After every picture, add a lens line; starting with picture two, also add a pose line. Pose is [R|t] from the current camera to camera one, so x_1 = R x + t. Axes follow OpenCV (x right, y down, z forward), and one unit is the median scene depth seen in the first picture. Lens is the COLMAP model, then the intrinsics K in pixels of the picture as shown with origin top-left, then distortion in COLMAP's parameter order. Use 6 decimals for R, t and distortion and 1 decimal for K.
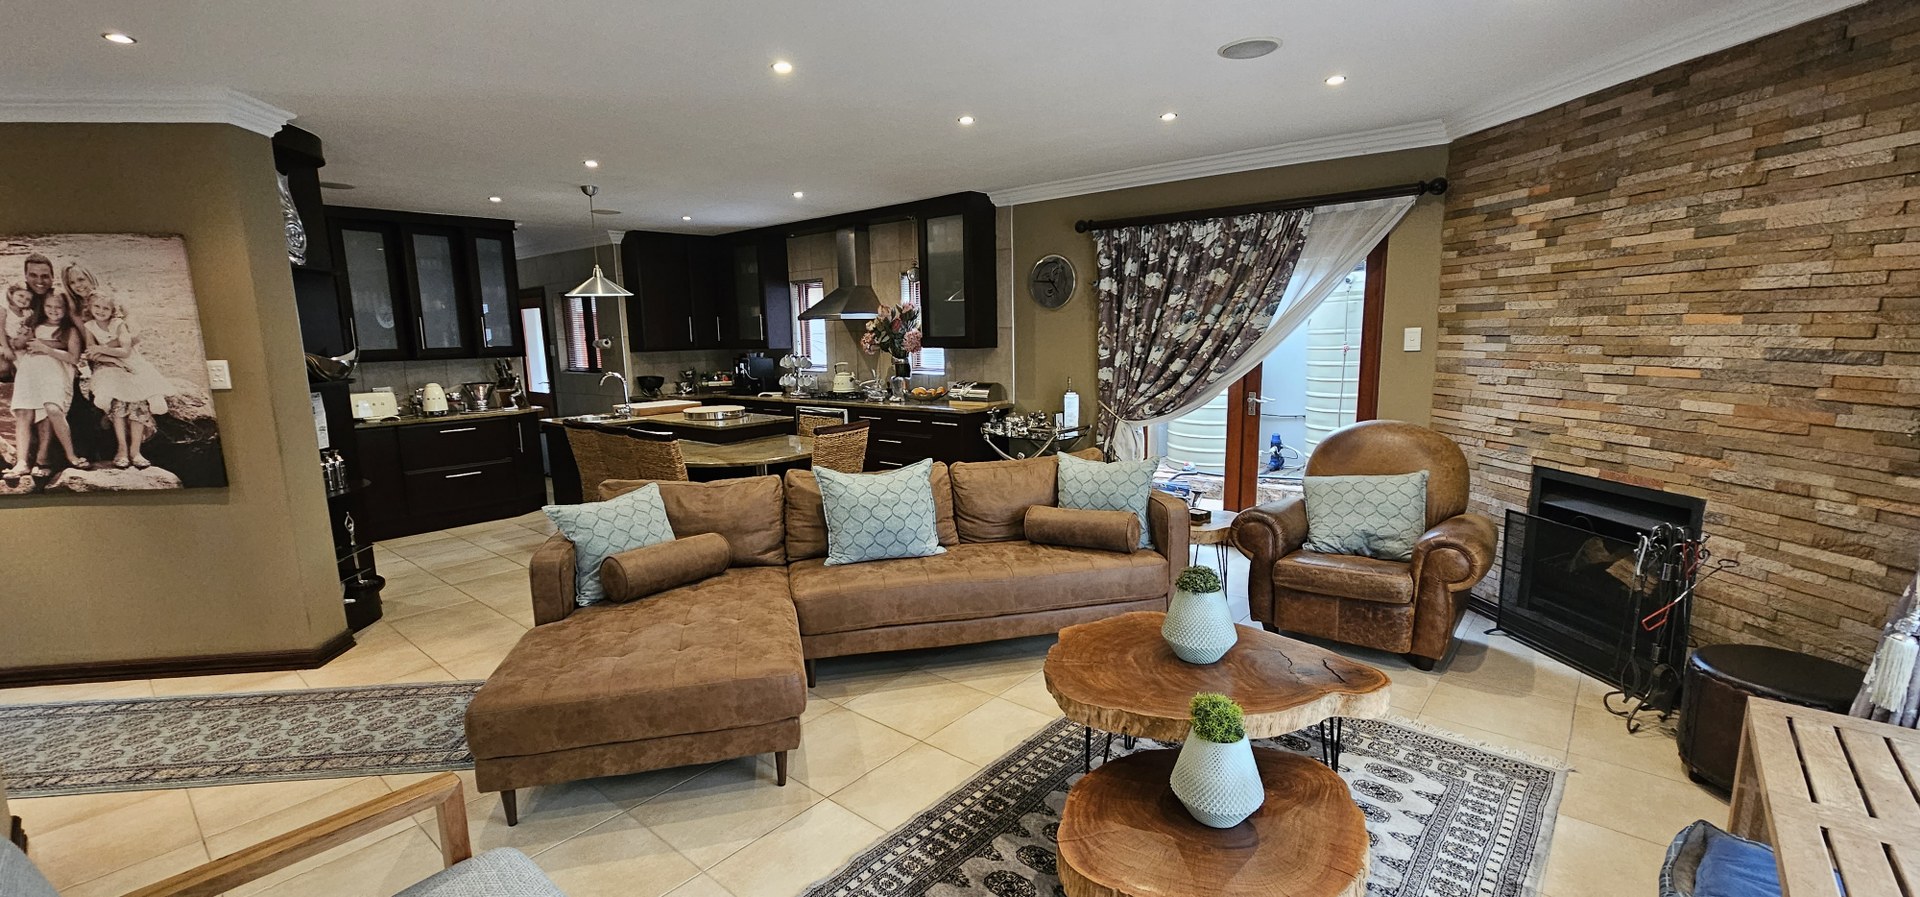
lens RADIAL K [[779.4, 0, 947.9], [0, 779.4, 461.6], [0, 0, 1]] dist [-0.002640, -0.000354]
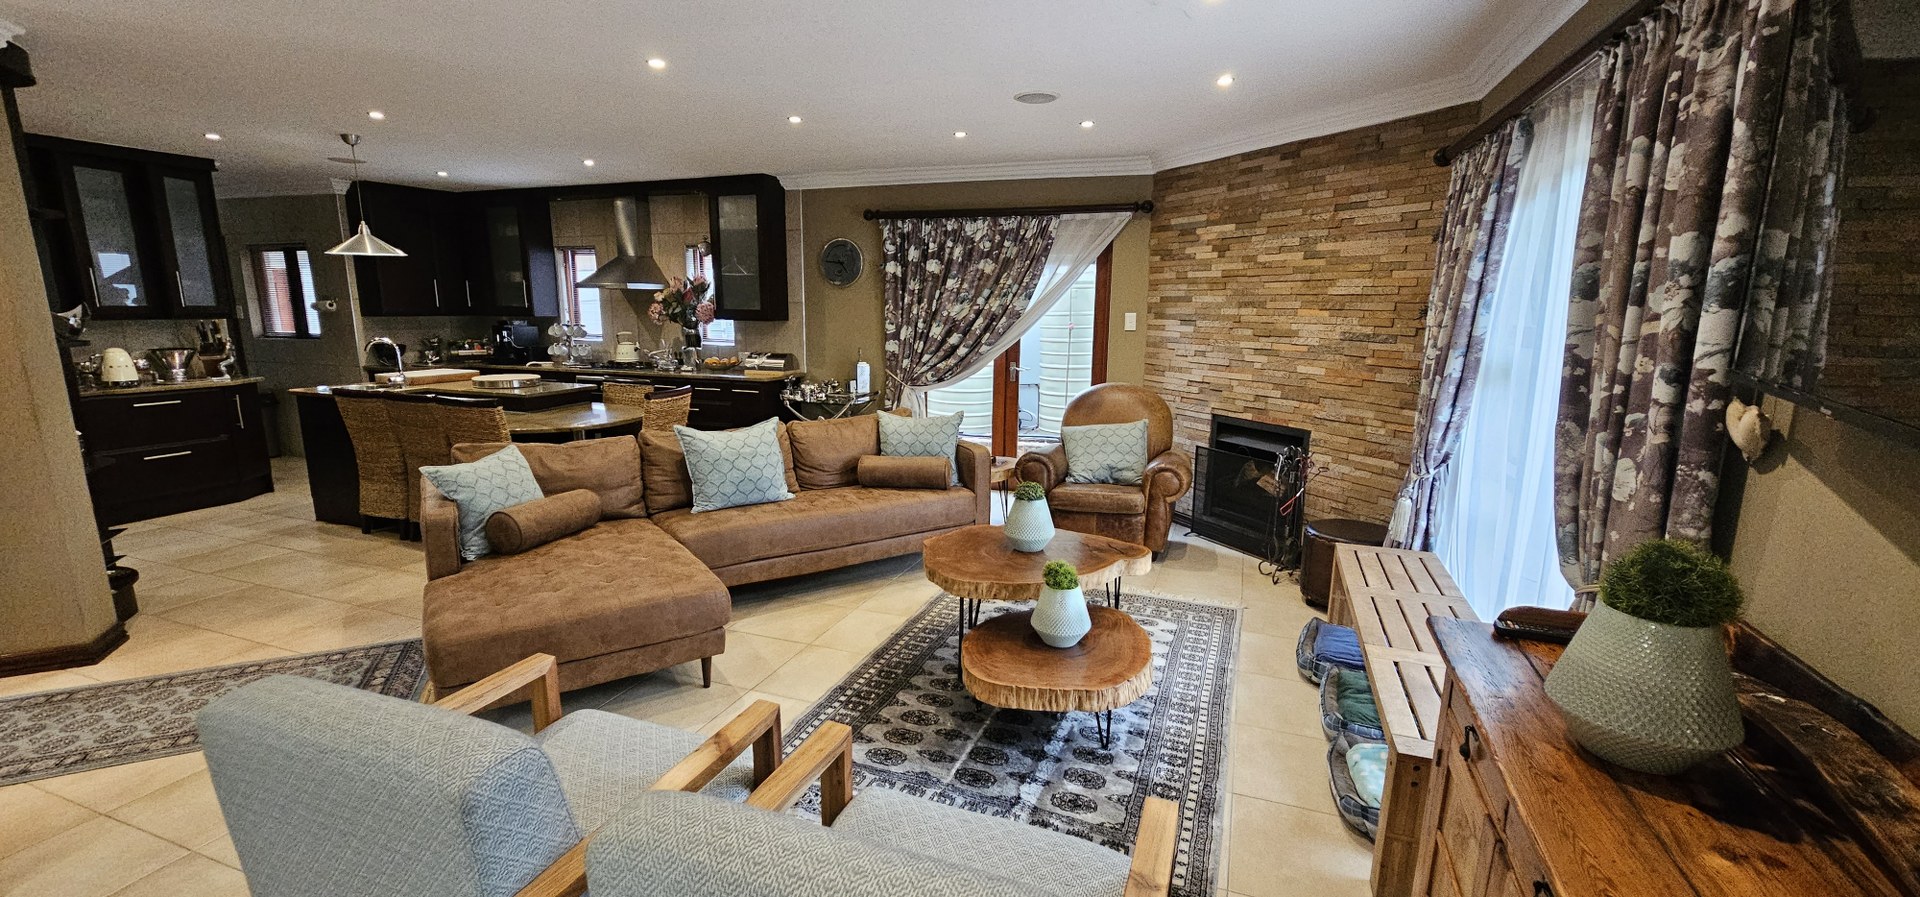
lens RADIAL K [[779.4, 0, 938.6], [0, 779.4, 464.0], [0, 0, 1]] dist [-0.002640, -0.000354]
pose [[0.941161, -0.038706, 0.335735, -0.190395], [0.027073, 0.998862, 0.039263, 0.027184], [-0.336872, -0.027863, 0.941138, -0.163221]]
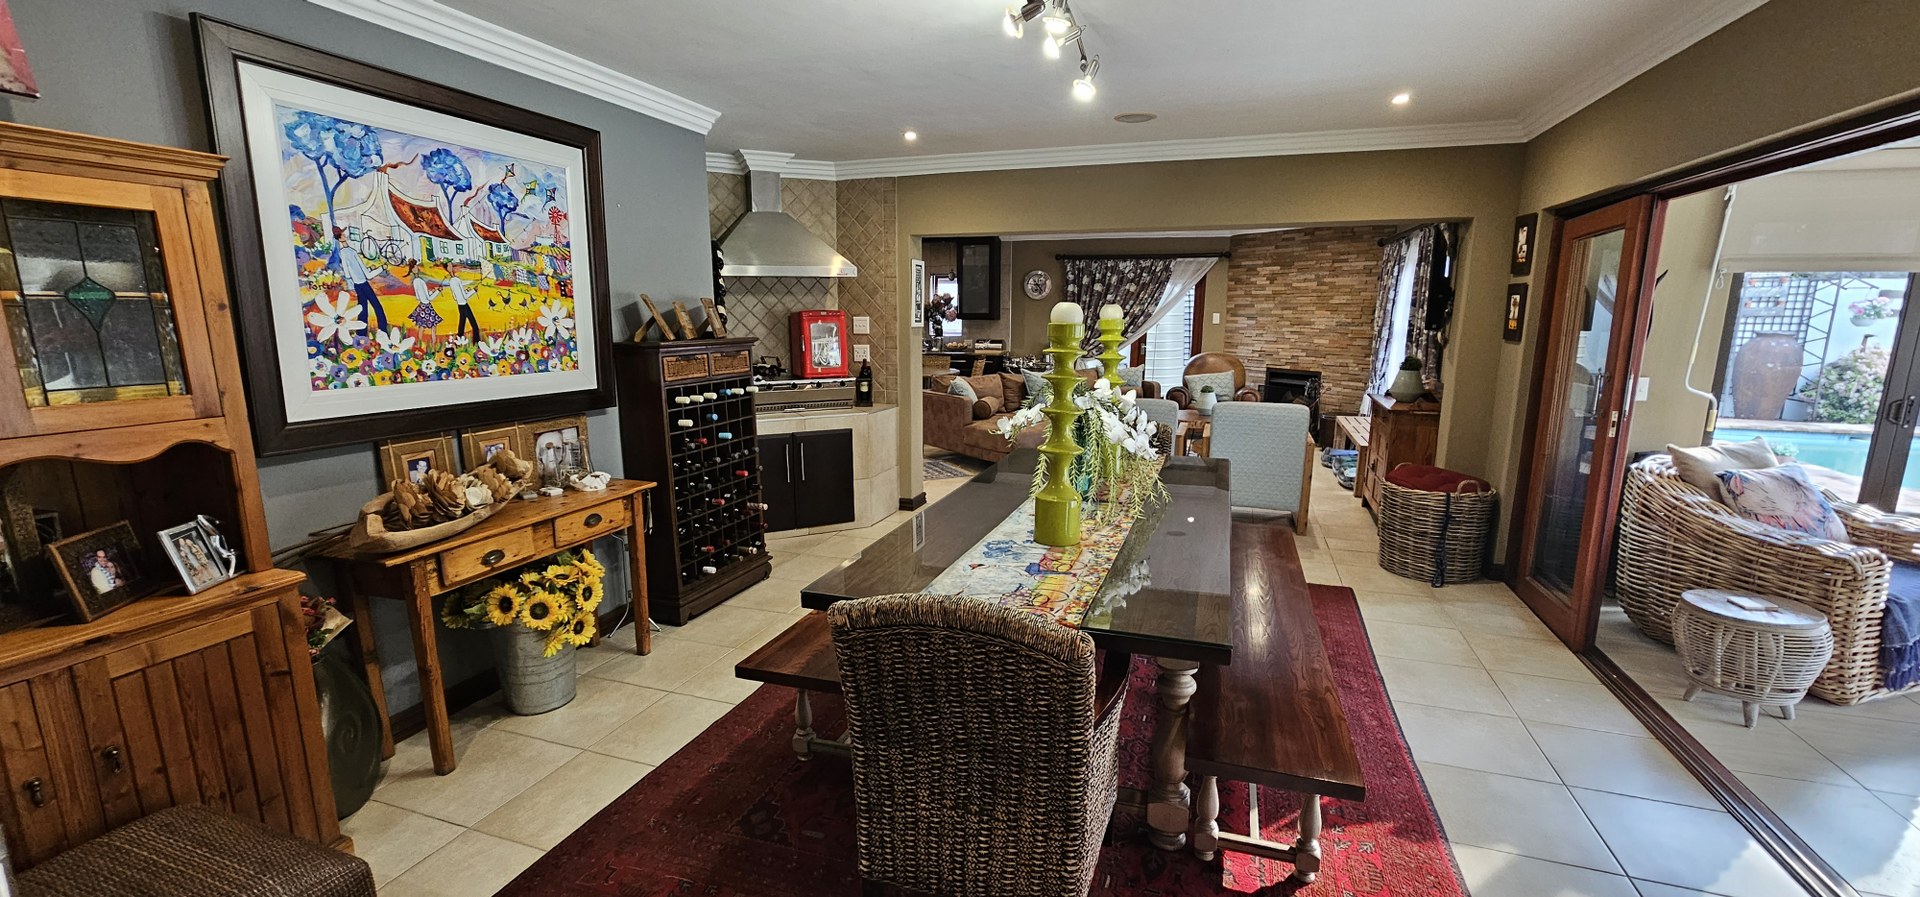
lens RADIAL K [[779.4, 0, 945.6], [0, 779.4, 463.5], [0, 0, 1]] dist [-0.002640, -0.000354]
pose [[0.932349, -0.046025, 0.358617, -1.200383], [0.036782, 0.998793, 0.032556, 0.201367], [-0.359683, -0.017162, 0.932917, -1.052661]]
